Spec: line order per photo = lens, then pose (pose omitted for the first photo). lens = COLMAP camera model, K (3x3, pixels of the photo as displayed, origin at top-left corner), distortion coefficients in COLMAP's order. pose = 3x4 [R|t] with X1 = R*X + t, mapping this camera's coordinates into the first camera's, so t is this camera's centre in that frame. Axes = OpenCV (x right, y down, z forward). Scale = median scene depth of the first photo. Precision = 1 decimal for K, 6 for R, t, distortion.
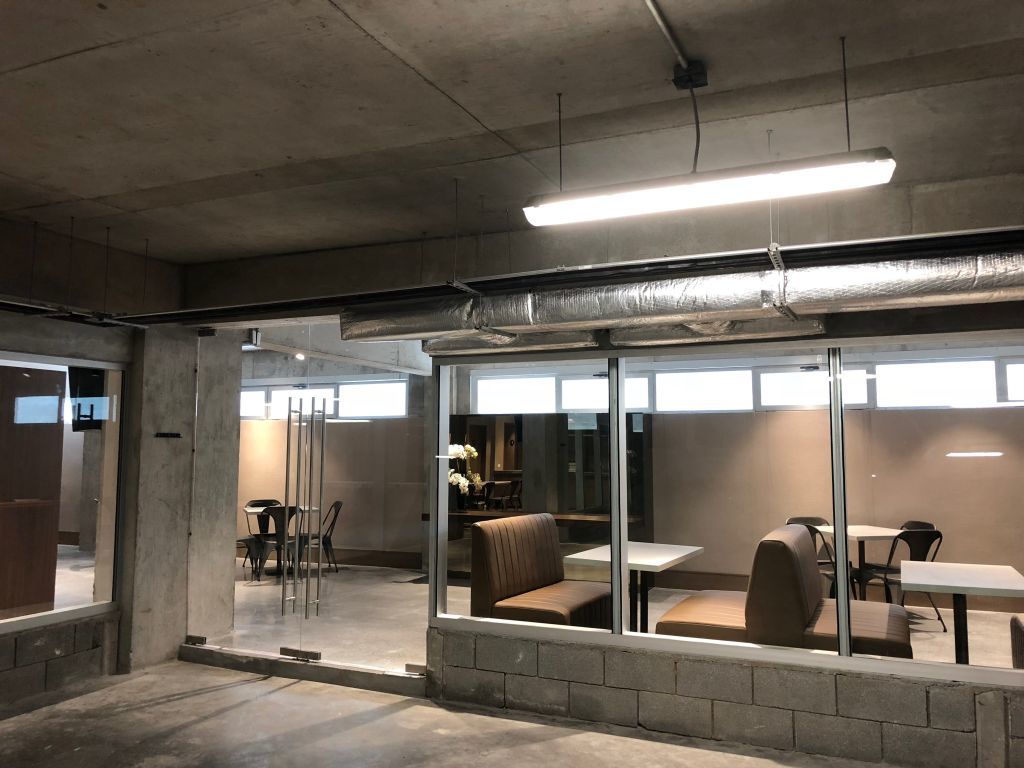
lens RADIAL K [[841.2, 0, 516.2], [0, 841.2, 384.7], [0, 0, 1]] dist [0.012645, -0.034895]
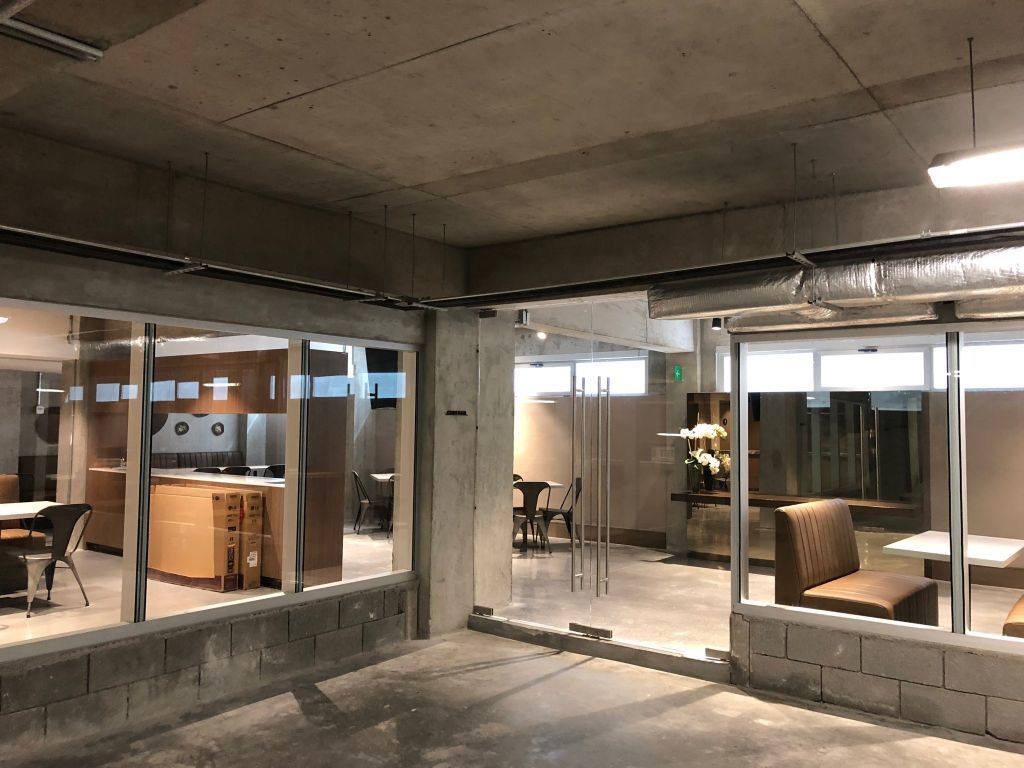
lens RADIAL K [[841.2, 0, 509.2], [0, 841.2, 384.0], [0, 0, 1]] dist [0.012645, -0.034895]
pose [[0.974635, -0.002394, -0.223787, -0.135768], [0.008419, 0.999627, 0.025972, -0.002633], [0.223641, -0.027198, 0.974292, 0.004764]]
